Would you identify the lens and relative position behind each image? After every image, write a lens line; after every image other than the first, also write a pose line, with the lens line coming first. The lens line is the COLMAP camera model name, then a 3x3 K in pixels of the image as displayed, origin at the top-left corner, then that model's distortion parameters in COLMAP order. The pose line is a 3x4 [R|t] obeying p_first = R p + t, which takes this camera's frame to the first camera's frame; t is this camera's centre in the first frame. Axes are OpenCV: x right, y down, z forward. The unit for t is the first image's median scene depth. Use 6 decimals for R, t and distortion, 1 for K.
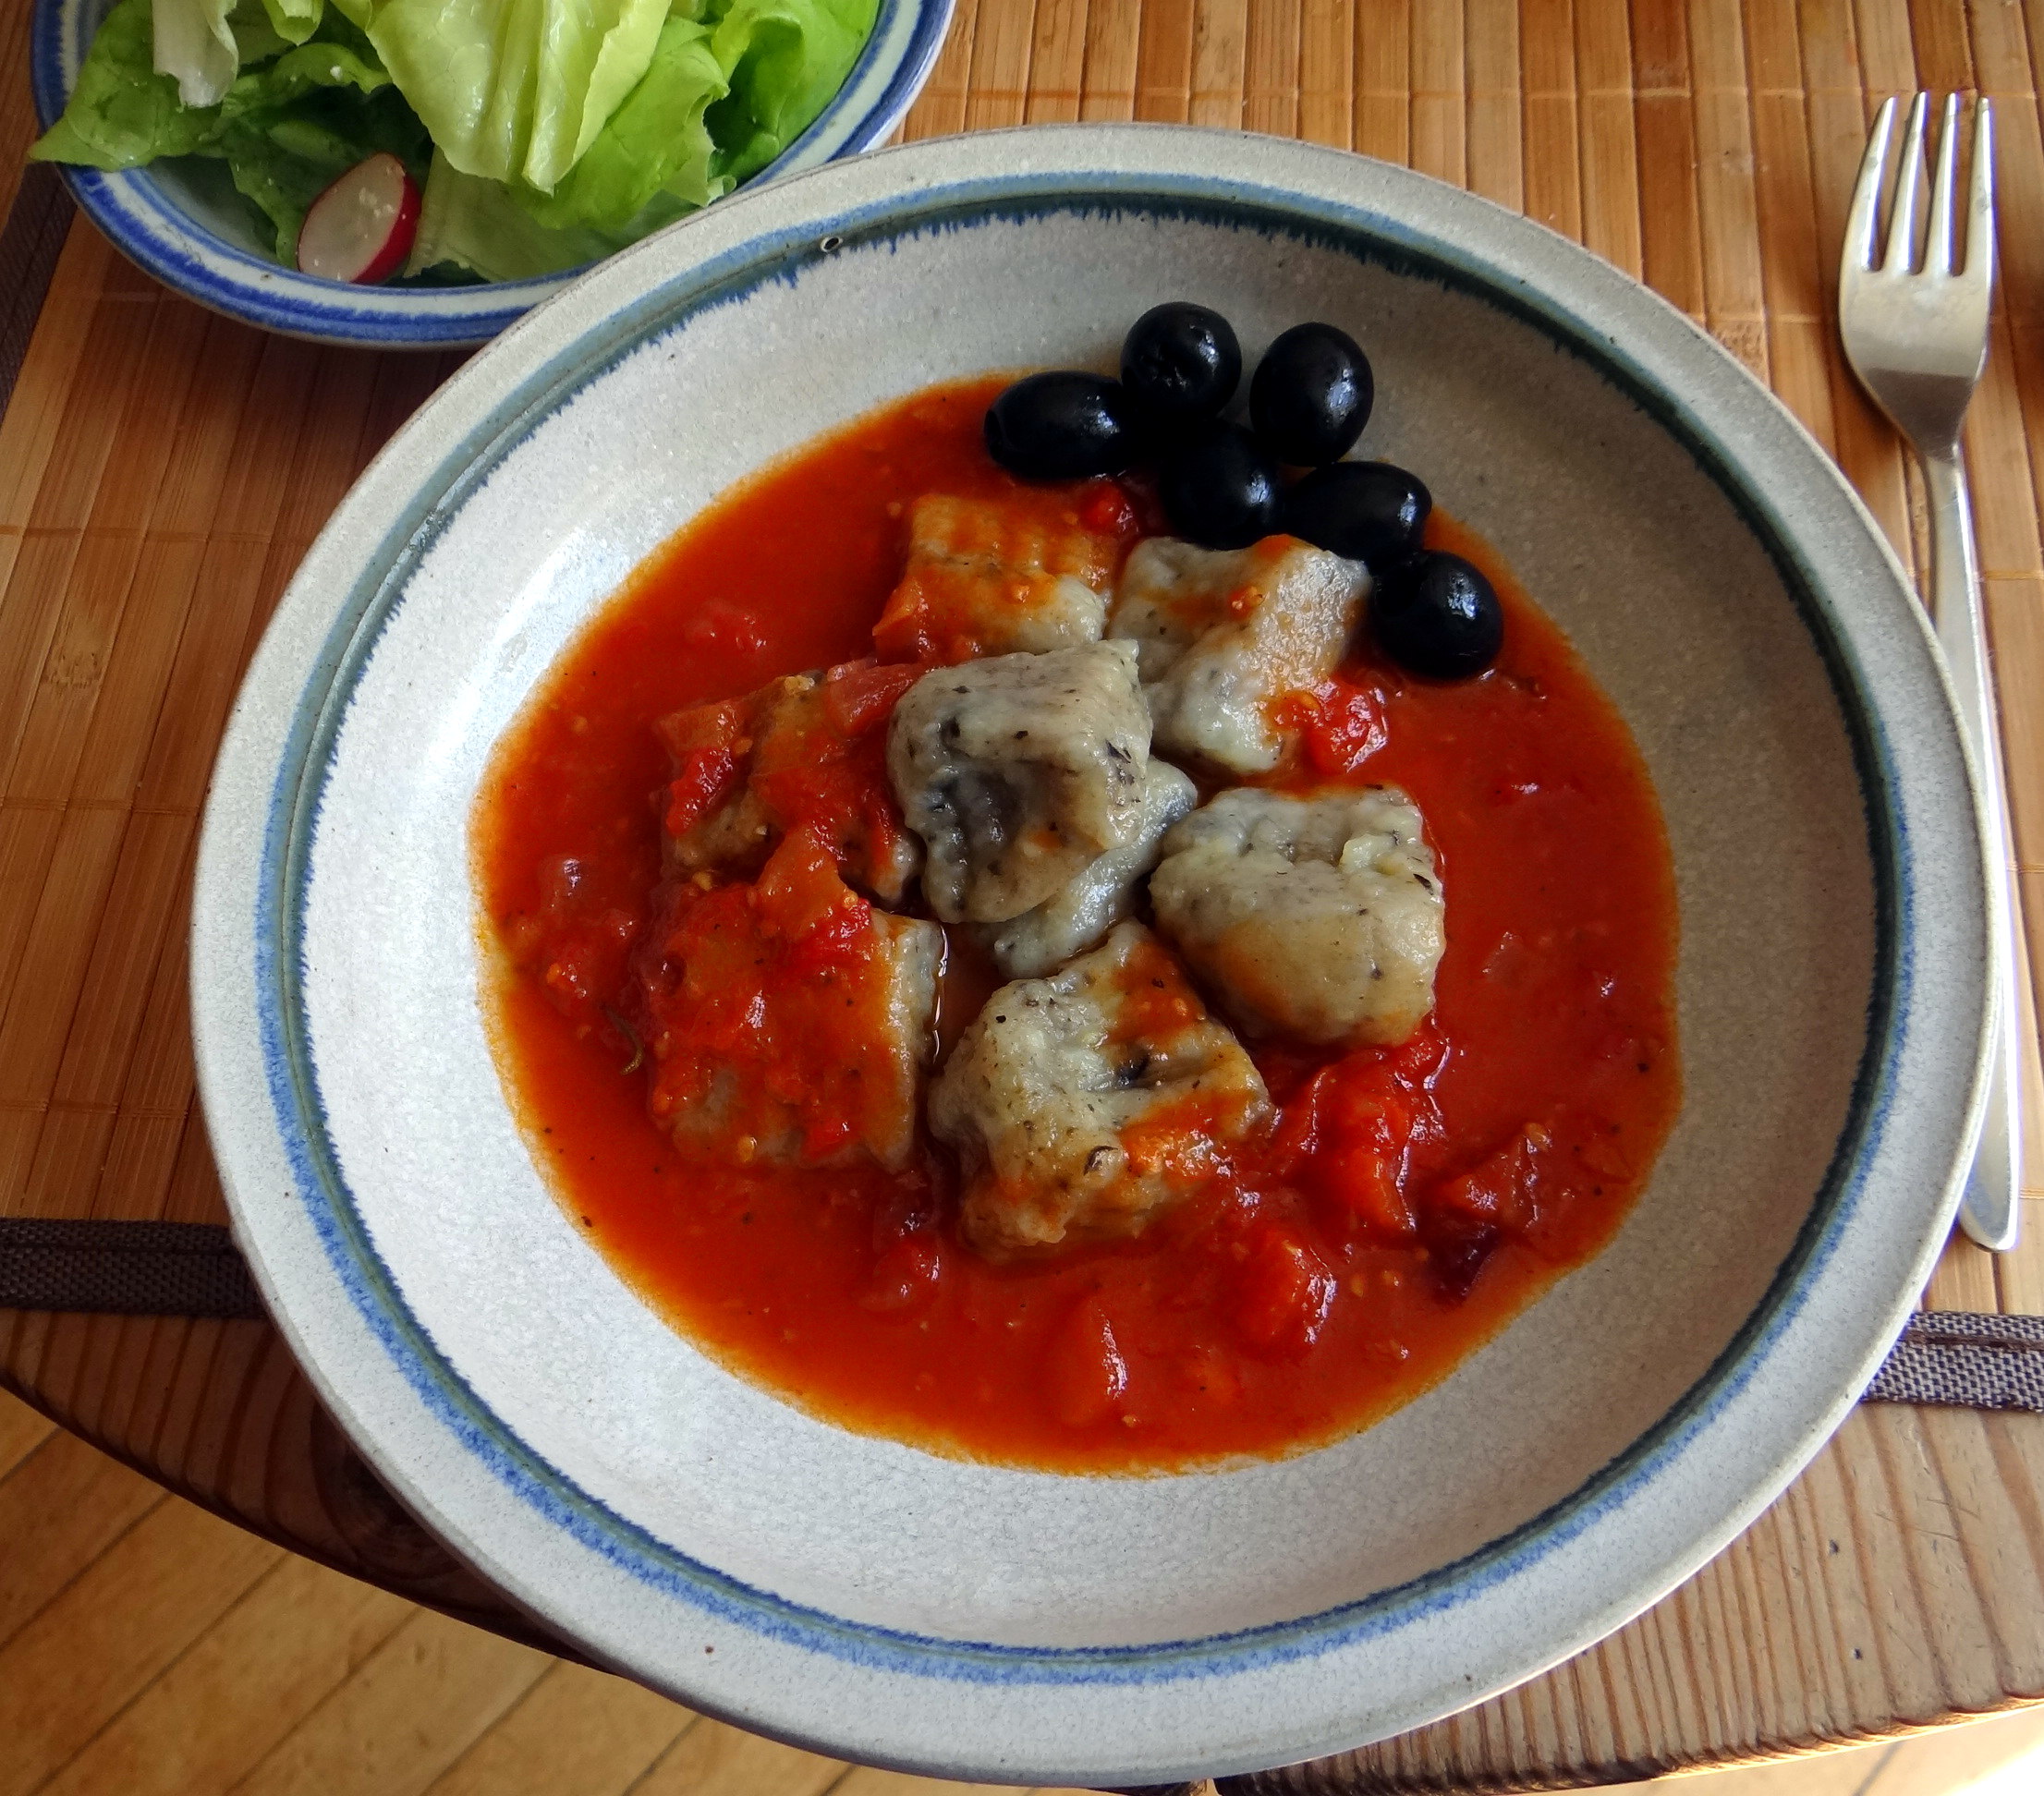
lens RADIAL K [[1711.3, 0, 1022.0], [0, 1711.3, 898.0], [0, 0, 1]] dist [0.009950, -0.002103]
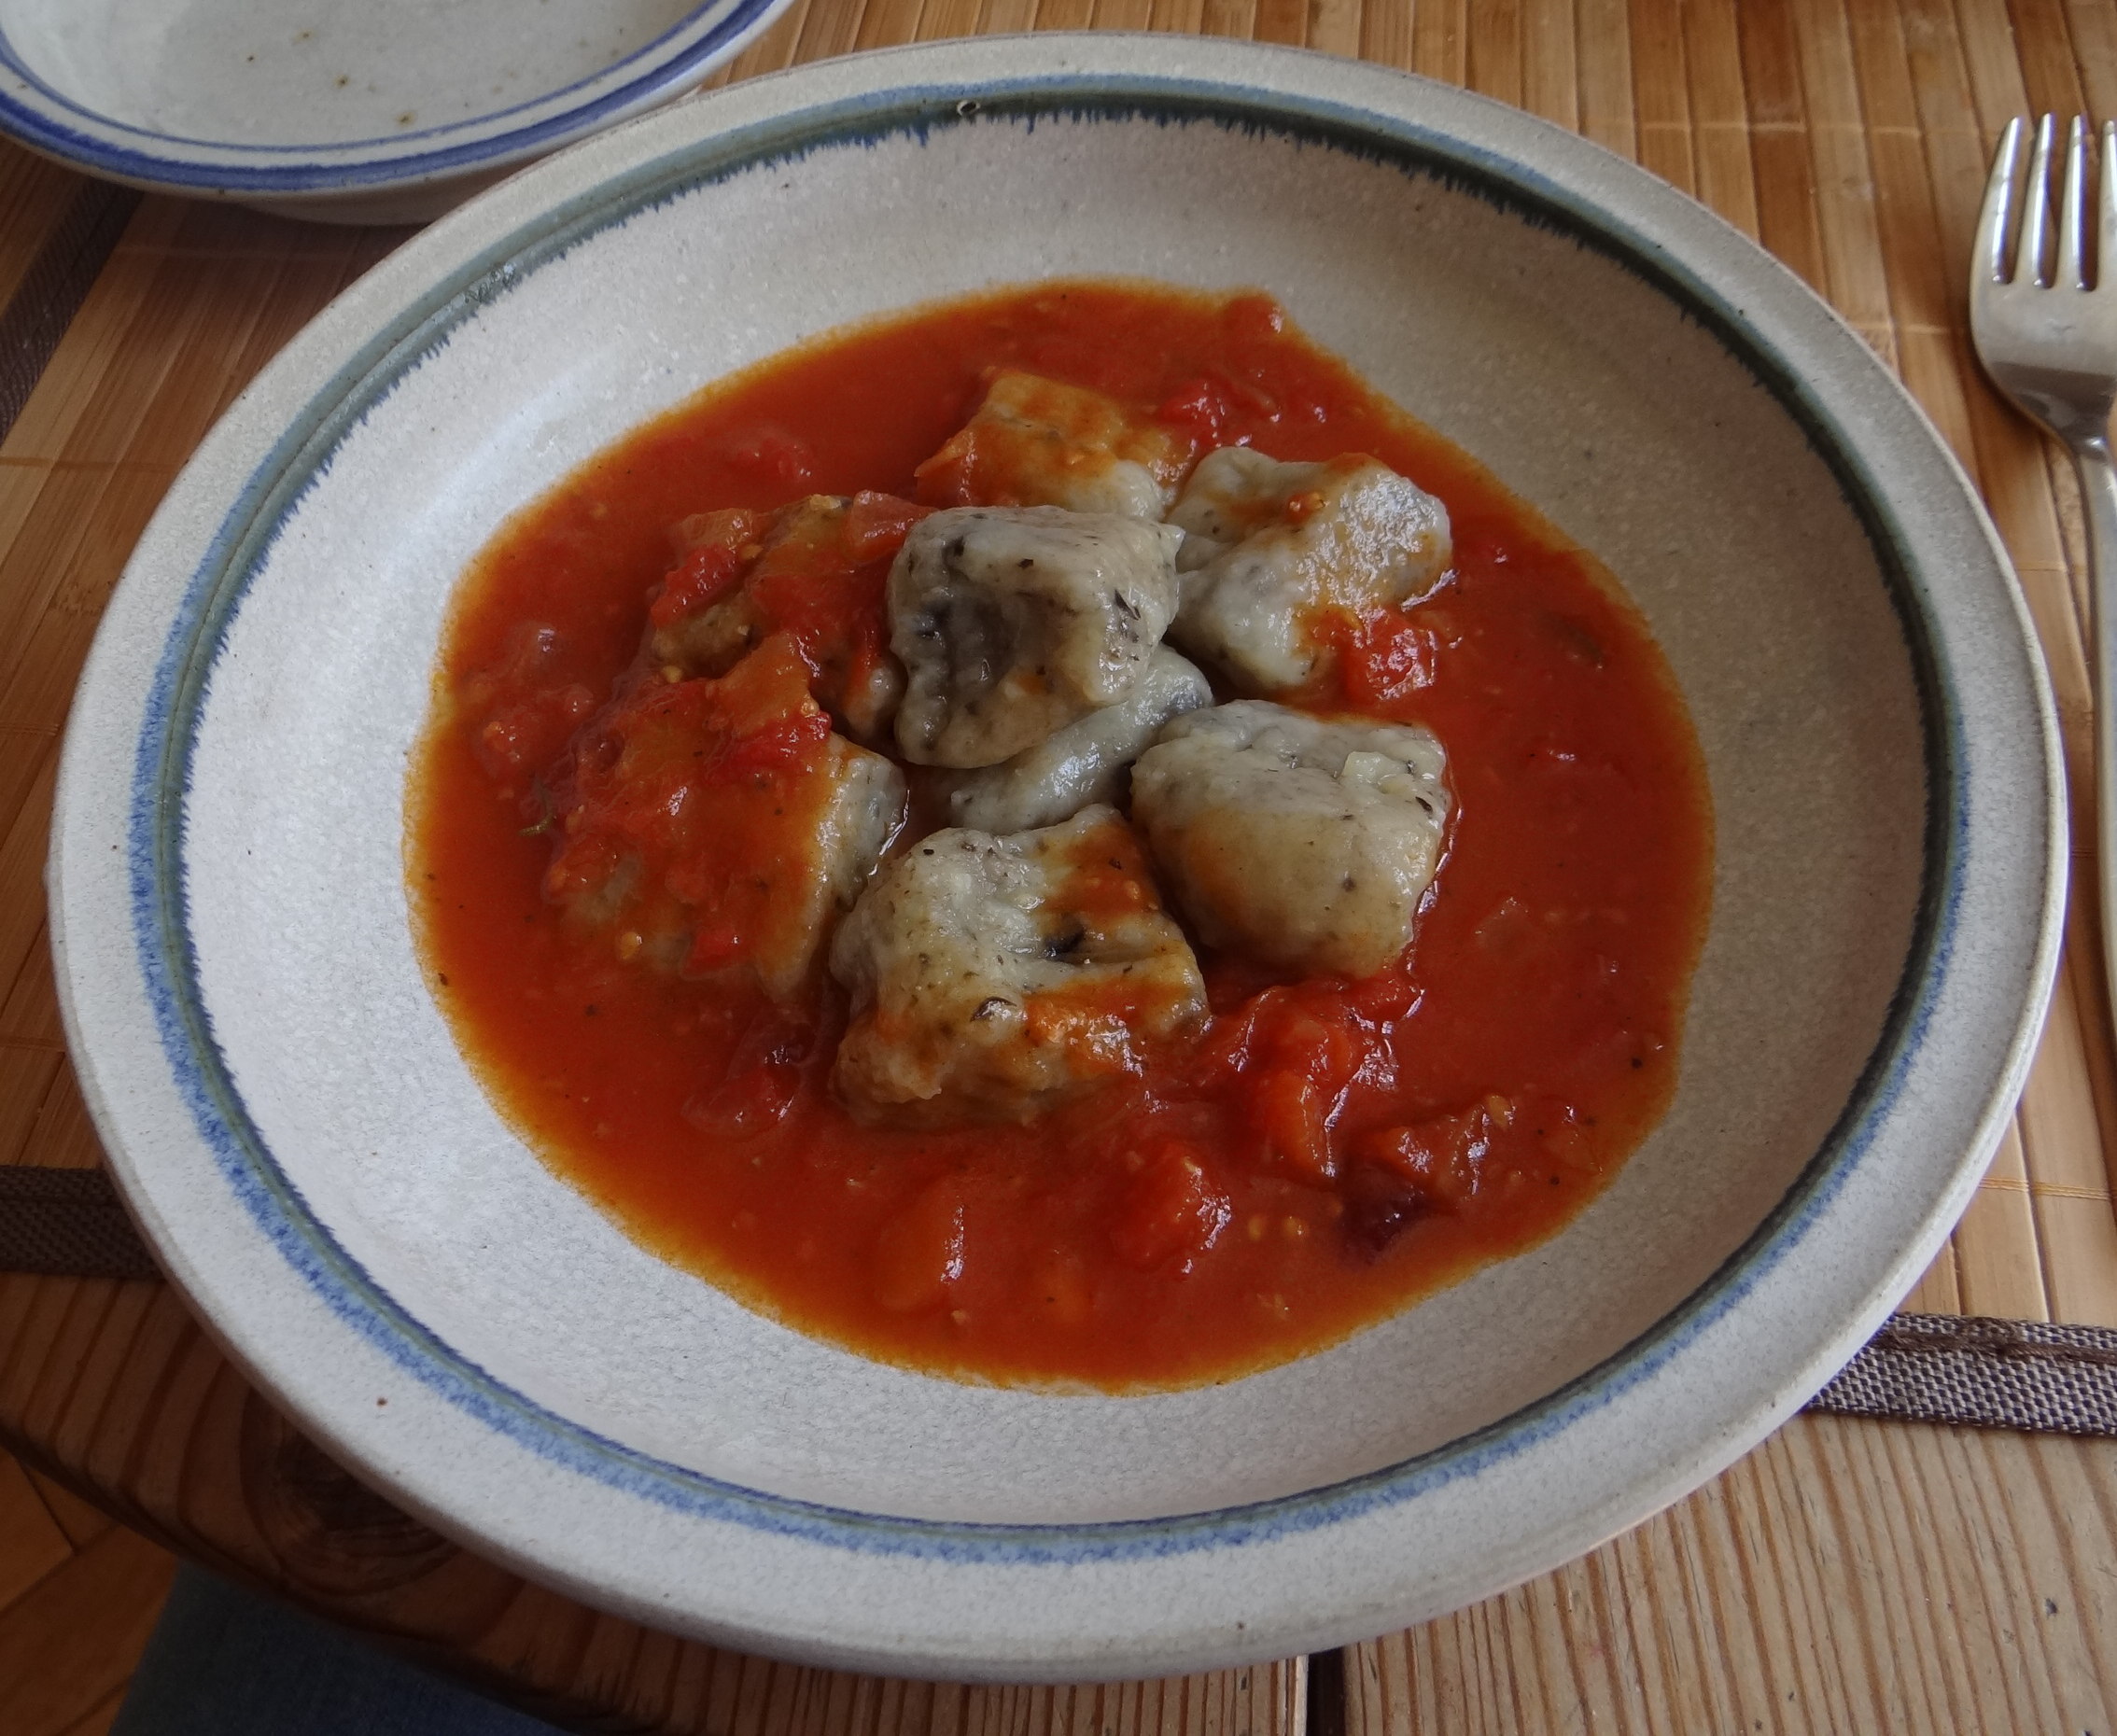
lens RADIAL K [[1728.9, 0, 1107.4], [0, 1728.9, 867.3], [0, 0, 1]] dist [-0.002525, 0.004035]
pose [[0.976584, 0.201322, -0.075852, 0.147109], [-0.210312, 0.967626, -0.139532, 0.183176], [0.045305, 0.152217, 0.987308, 0.104632]]
